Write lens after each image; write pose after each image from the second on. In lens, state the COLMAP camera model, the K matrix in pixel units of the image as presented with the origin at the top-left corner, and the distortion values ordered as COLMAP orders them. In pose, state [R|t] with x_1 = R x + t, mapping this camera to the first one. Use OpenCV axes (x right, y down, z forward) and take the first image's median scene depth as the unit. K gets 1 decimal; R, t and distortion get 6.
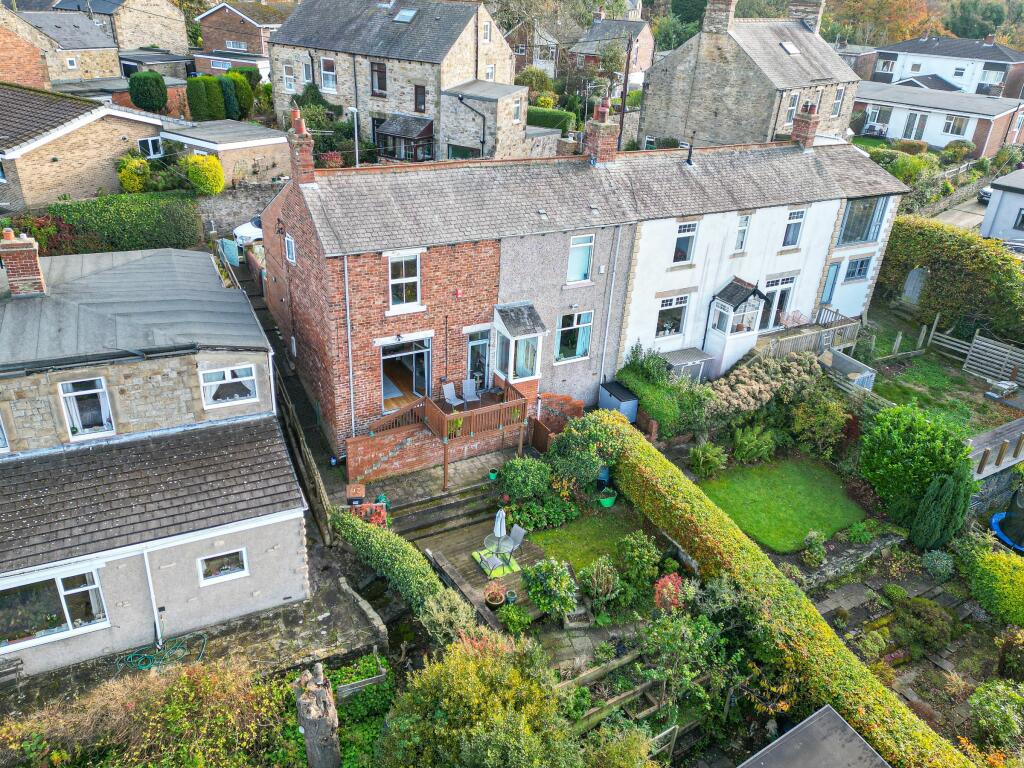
lens RADIAL K [[798.5, 0, 512.0], [0, 798.5, 384.0], [0, 0, 1]] dist [0.137521, -0.153366]
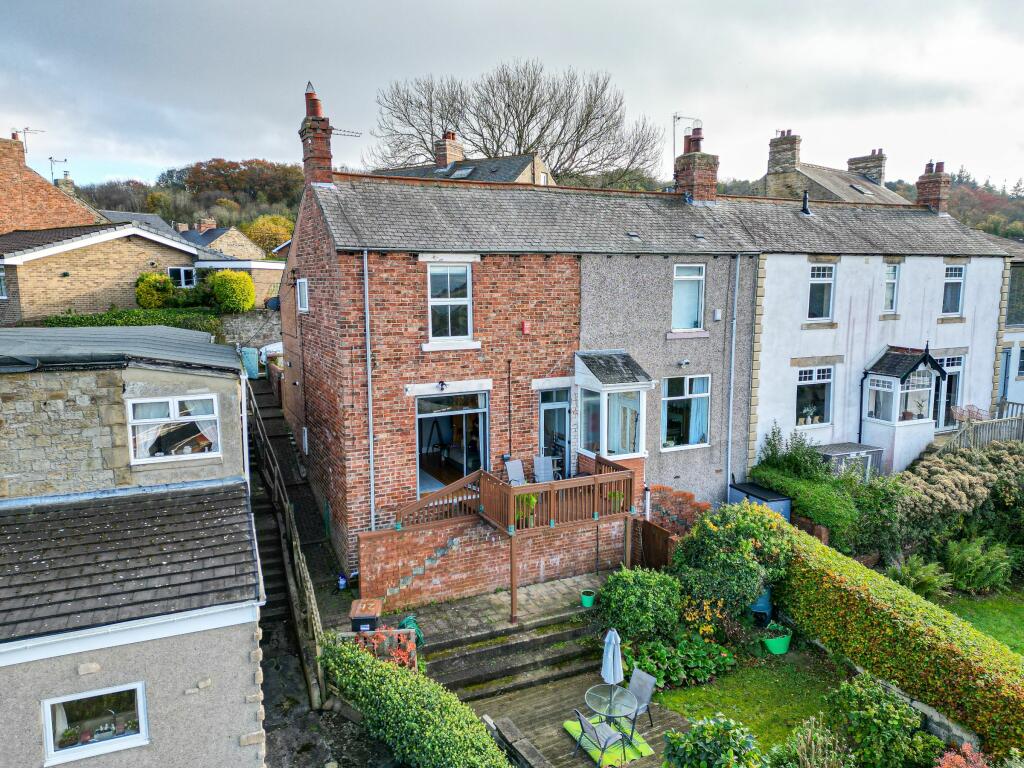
lens RADIAL K [[733.2, 0, 512.0], [0, 733.2, 384.0], [0, 0, 1]] dist [0.107737, -0.110777]
pose [[0.996820, -0.047650, -0.063864, -0.038290], [0.023777, 0.942856, -0.332350, 0.147067], [0.076051, 0.329775, 0.940991, 0.389688]]
